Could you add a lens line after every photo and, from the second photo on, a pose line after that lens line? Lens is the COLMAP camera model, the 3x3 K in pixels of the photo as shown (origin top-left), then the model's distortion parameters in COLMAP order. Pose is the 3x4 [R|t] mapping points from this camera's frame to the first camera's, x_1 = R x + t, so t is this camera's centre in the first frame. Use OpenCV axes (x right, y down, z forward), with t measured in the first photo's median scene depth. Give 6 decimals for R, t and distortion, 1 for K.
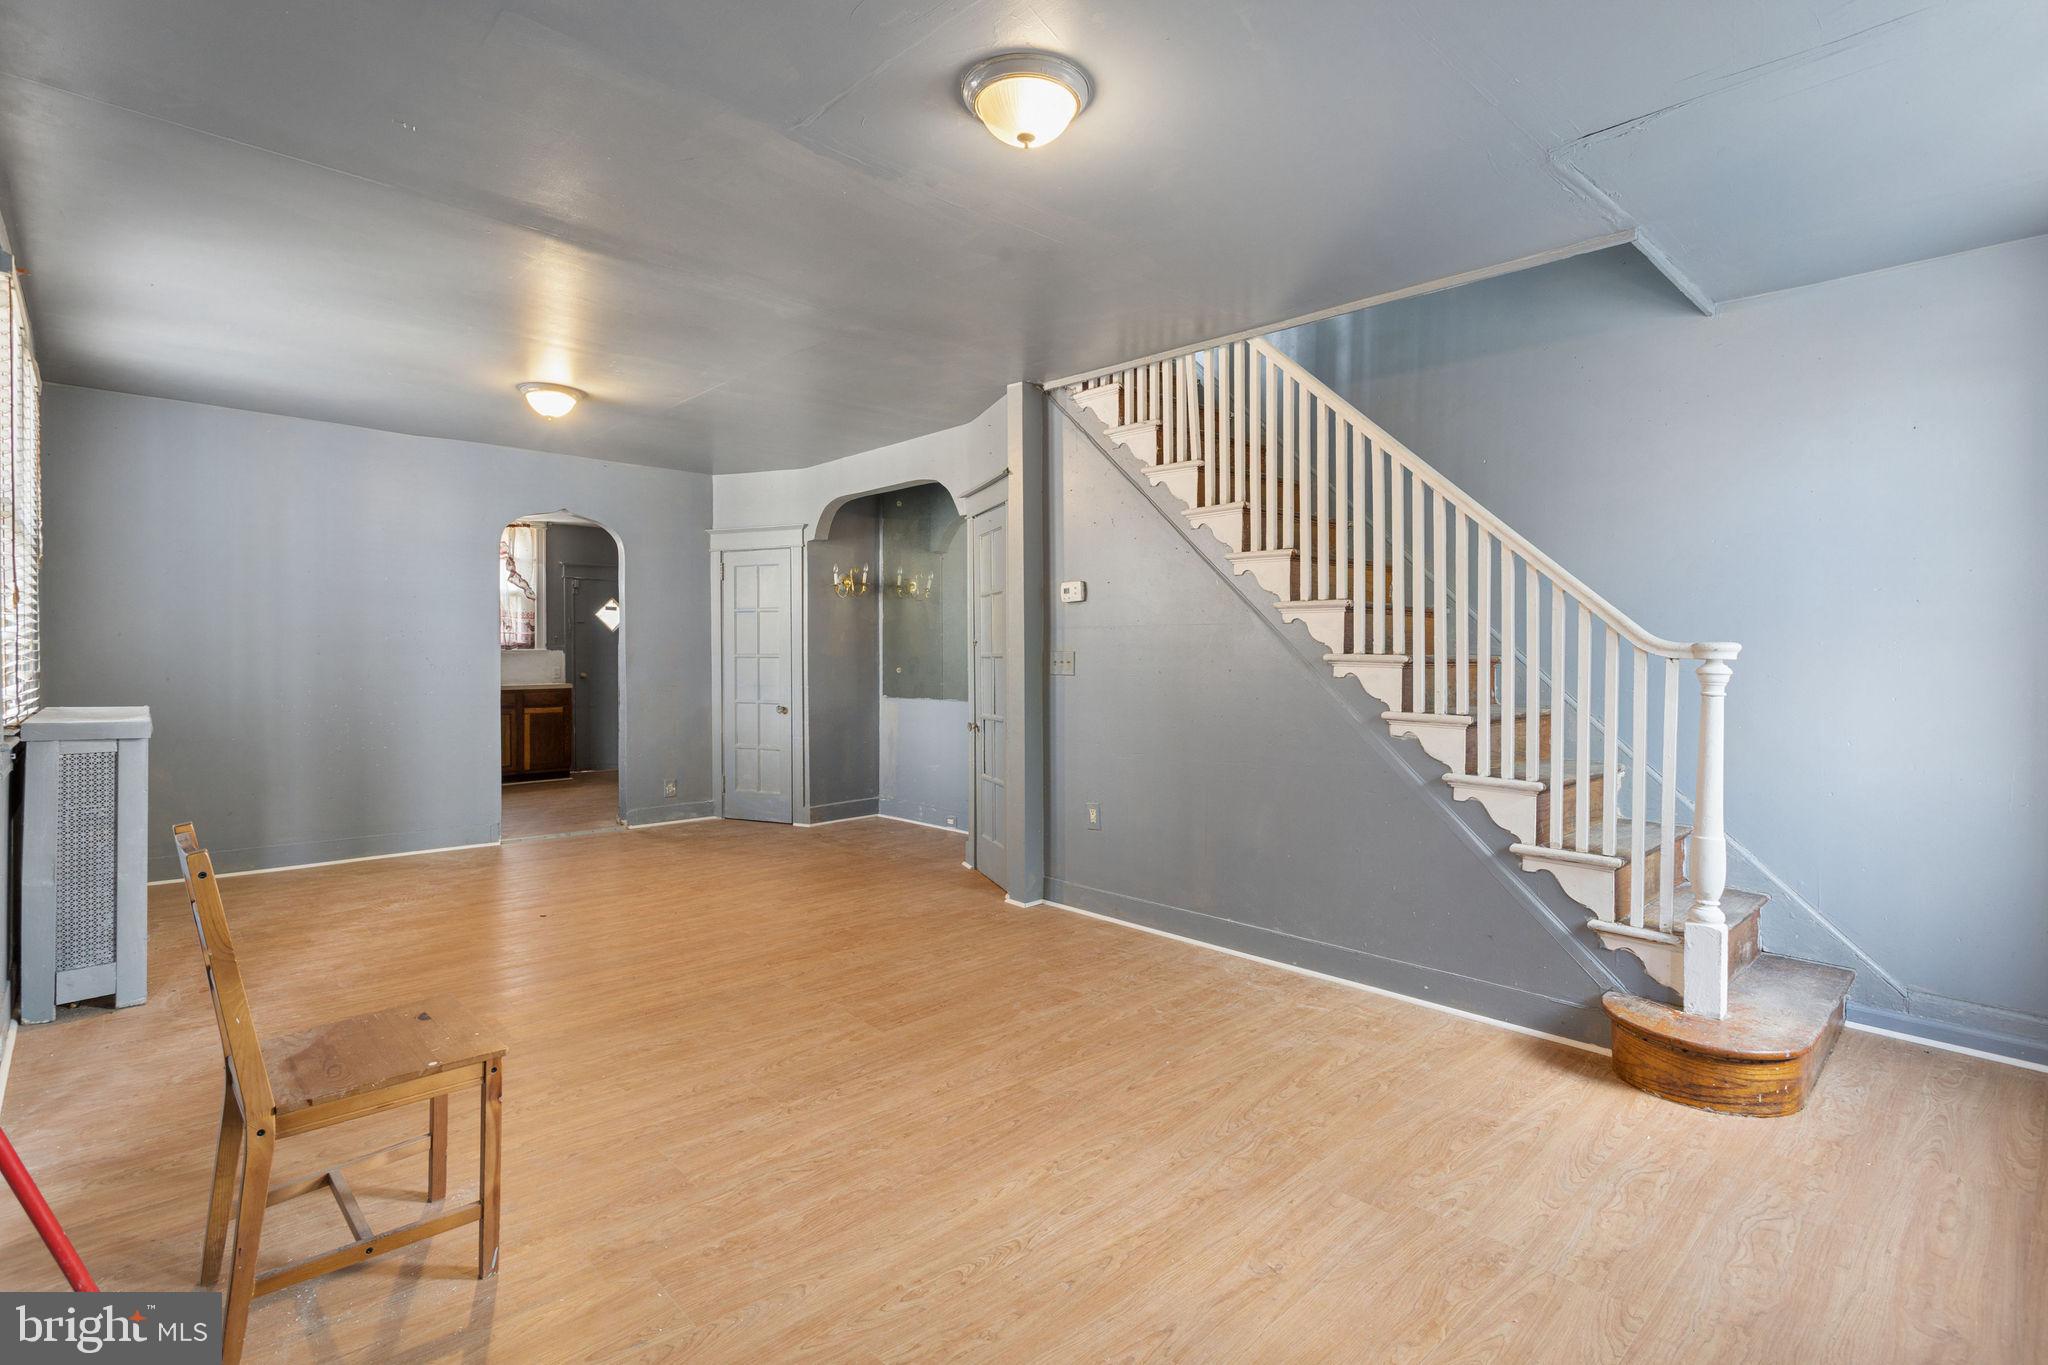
lens RADIAL K [[969.0, 0, 1025.3], [0, 969.0, 670.2], [0, 0, 1]] dist [0.000193, -0.000181]
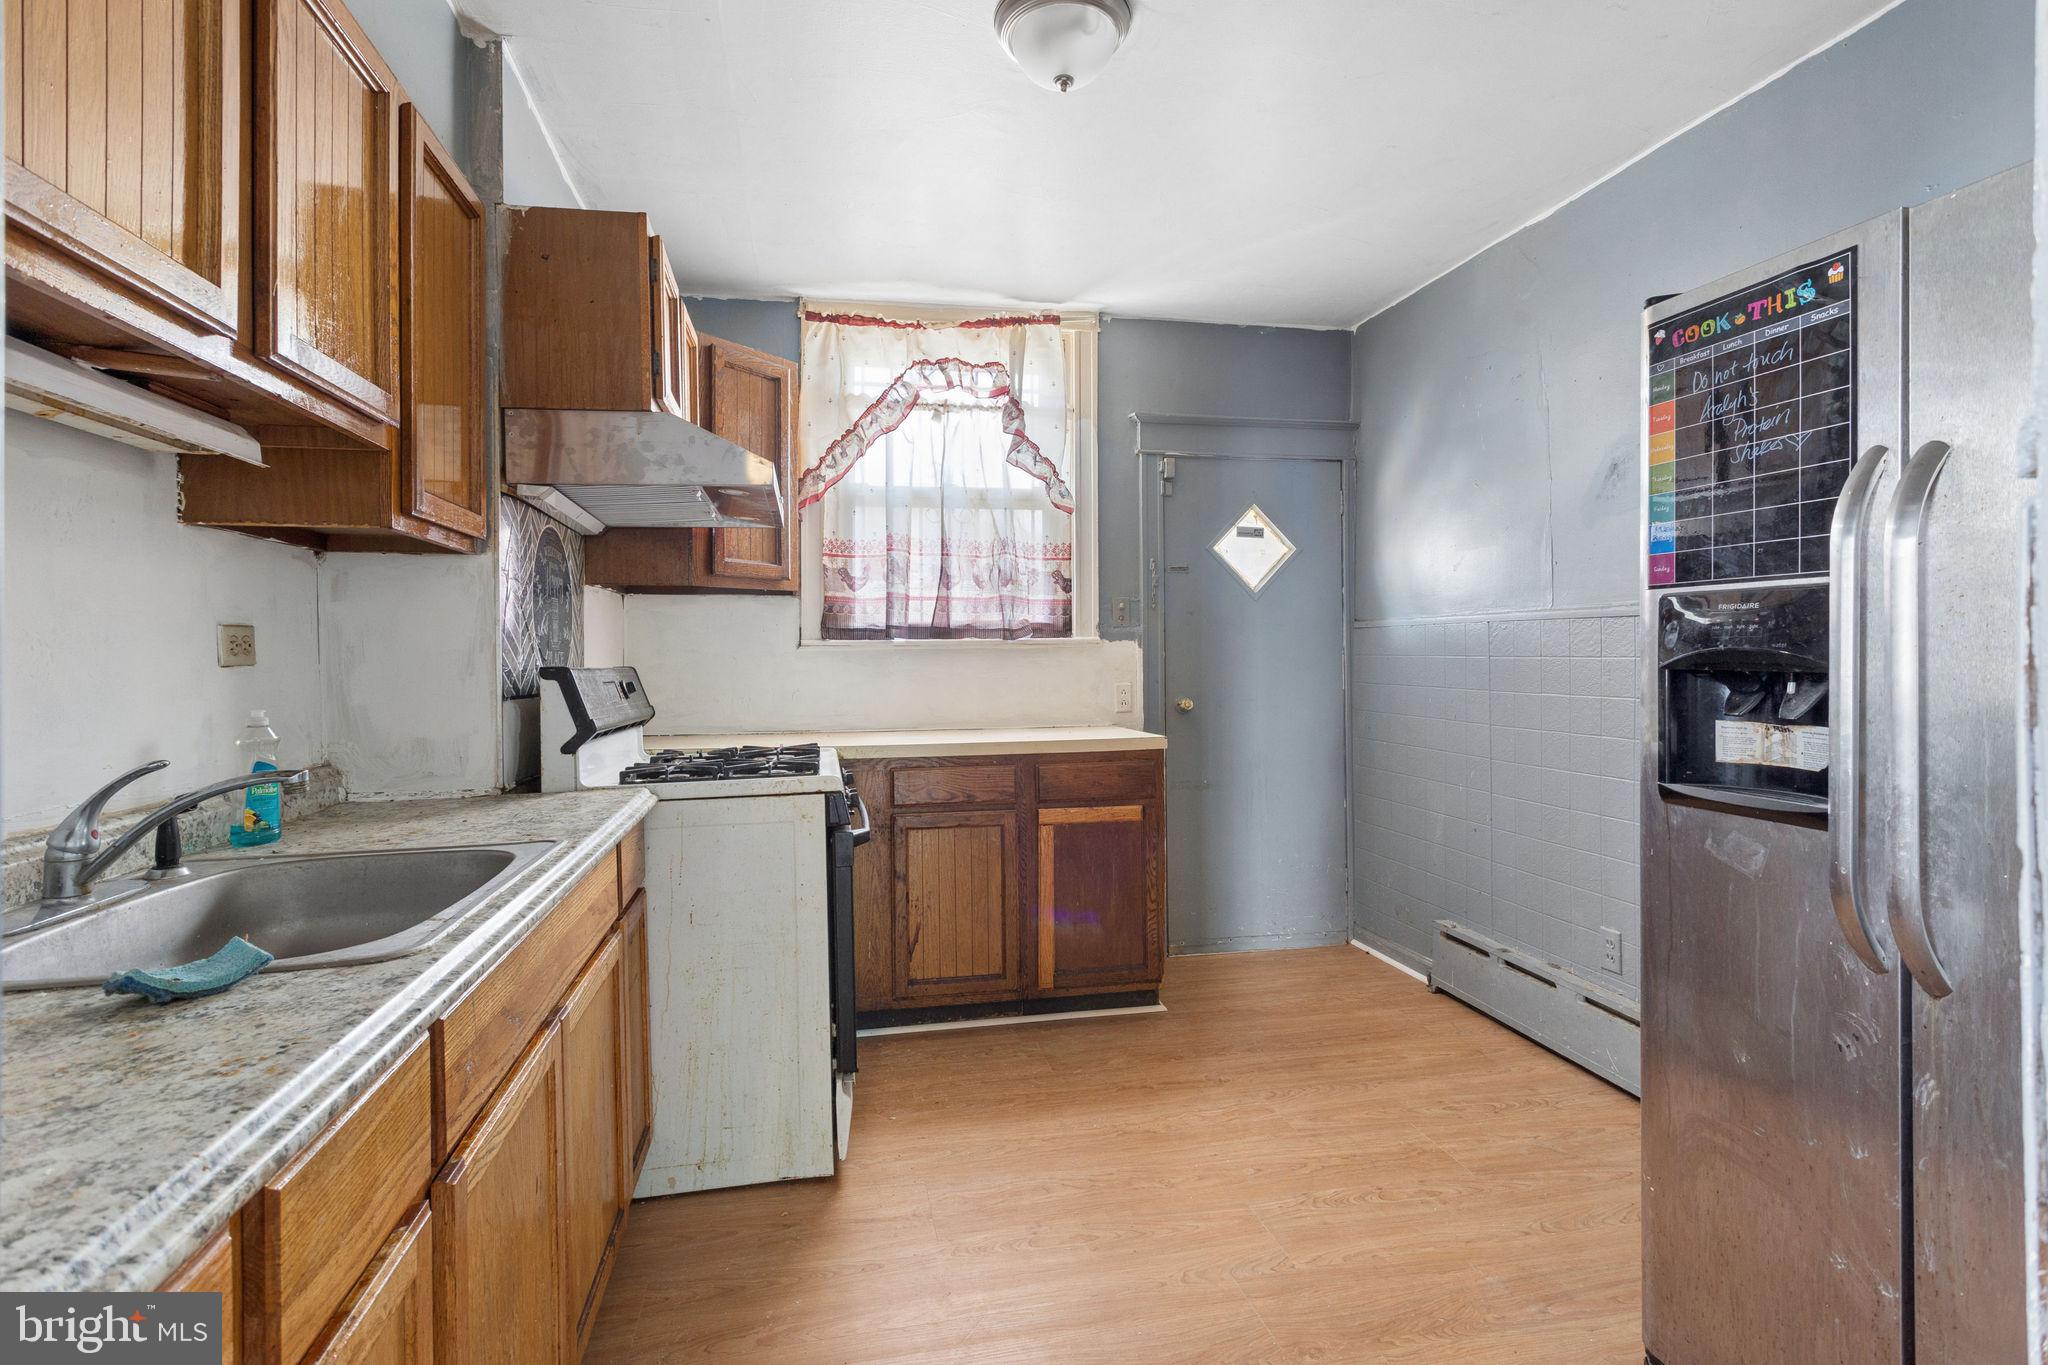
lens RADIAL K [[969.0, 0, 1022.6], [0, 969.0, 668.0], [0, 0, 1]] dist [0.000193, -0.000181]
pose [[0.851915, -0.000946, -0.523680, -0.324448], [0.002397, 0.999995, 0.002093, -0.010719], [0.523675, -0.003038, 0.851913, 0.668630]]
